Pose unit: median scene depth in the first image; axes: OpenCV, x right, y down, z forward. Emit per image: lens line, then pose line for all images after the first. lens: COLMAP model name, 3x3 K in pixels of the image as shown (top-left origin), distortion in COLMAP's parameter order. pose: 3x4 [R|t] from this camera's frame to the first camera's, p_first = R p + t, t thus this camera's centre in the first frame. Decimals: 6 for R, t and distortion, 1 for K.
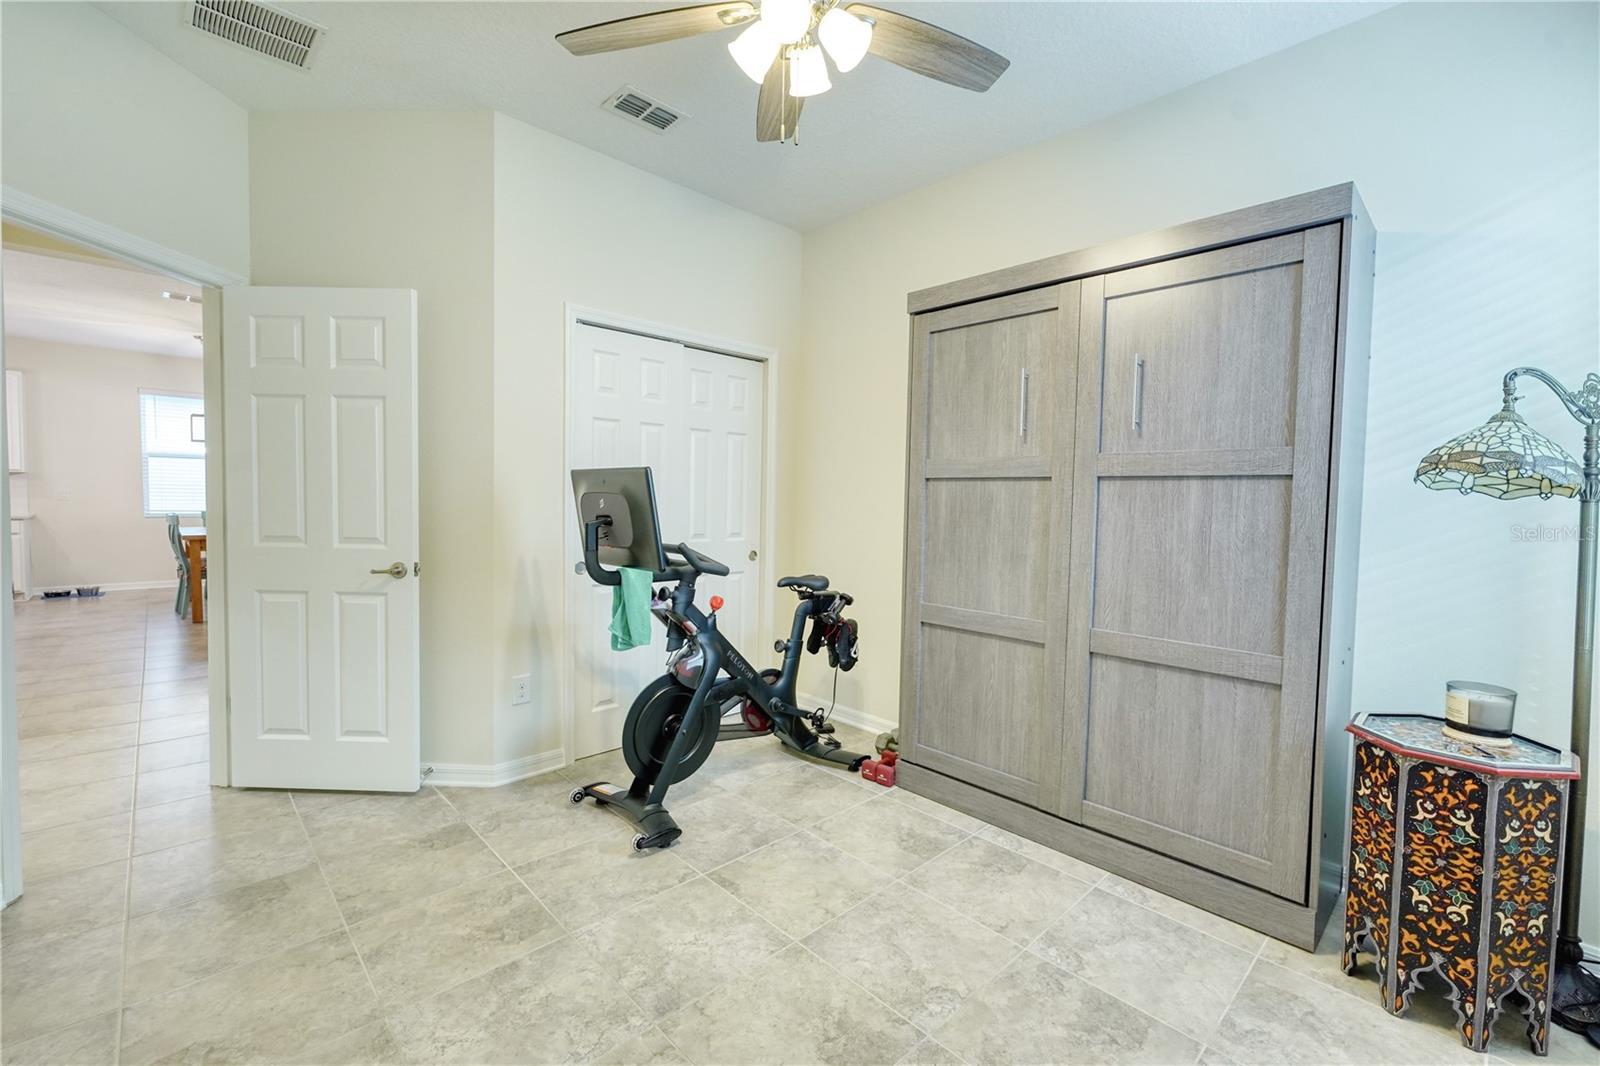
lens RADIAL K [[678.0, 0, 811.3], [0, 678.0, 527.3], [0, 0, 1]] dist [-0.003551, -0.000088]
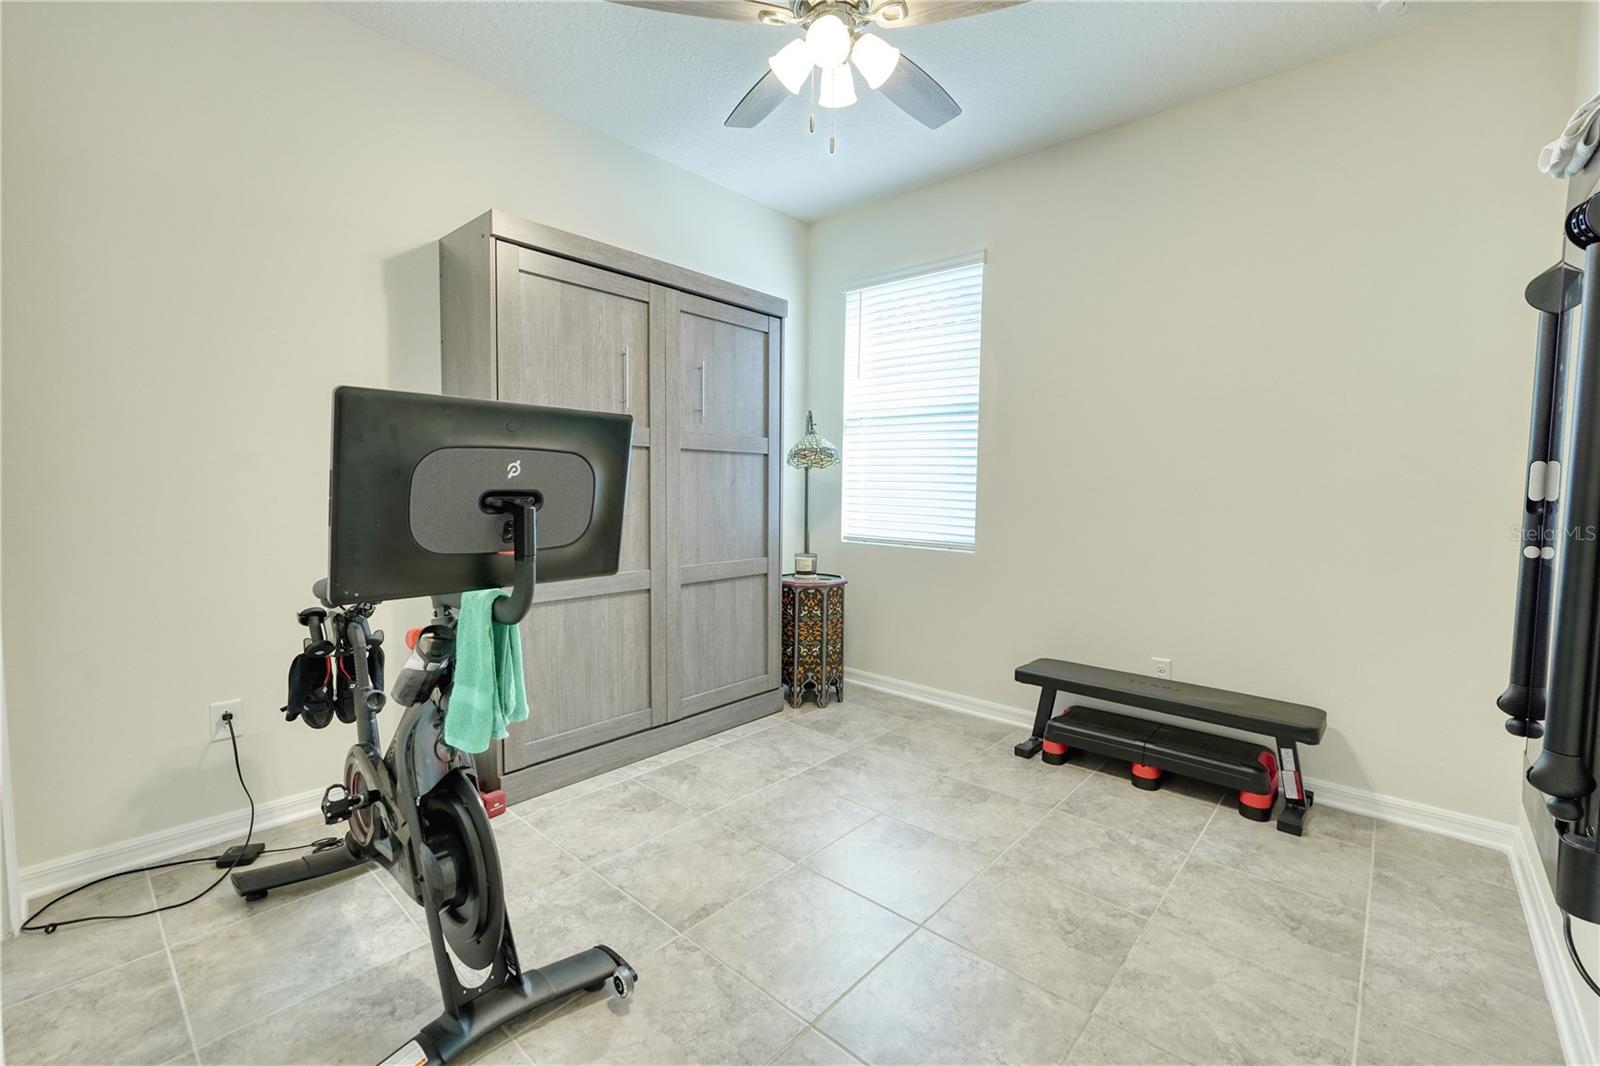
lens RADIAL K [[678.0, 0, 811.3], [0, 678.0, 527.3], [0, 0, 1]] dist [-0.003551, -0.000088]
pose [[-0.083885, -0.082157, 0.993083, -0.980517], [0.029074, 0.995969, 0.084852, -0.030316], [-0.996051, 0.035990, -0.081158, 0.946109]]
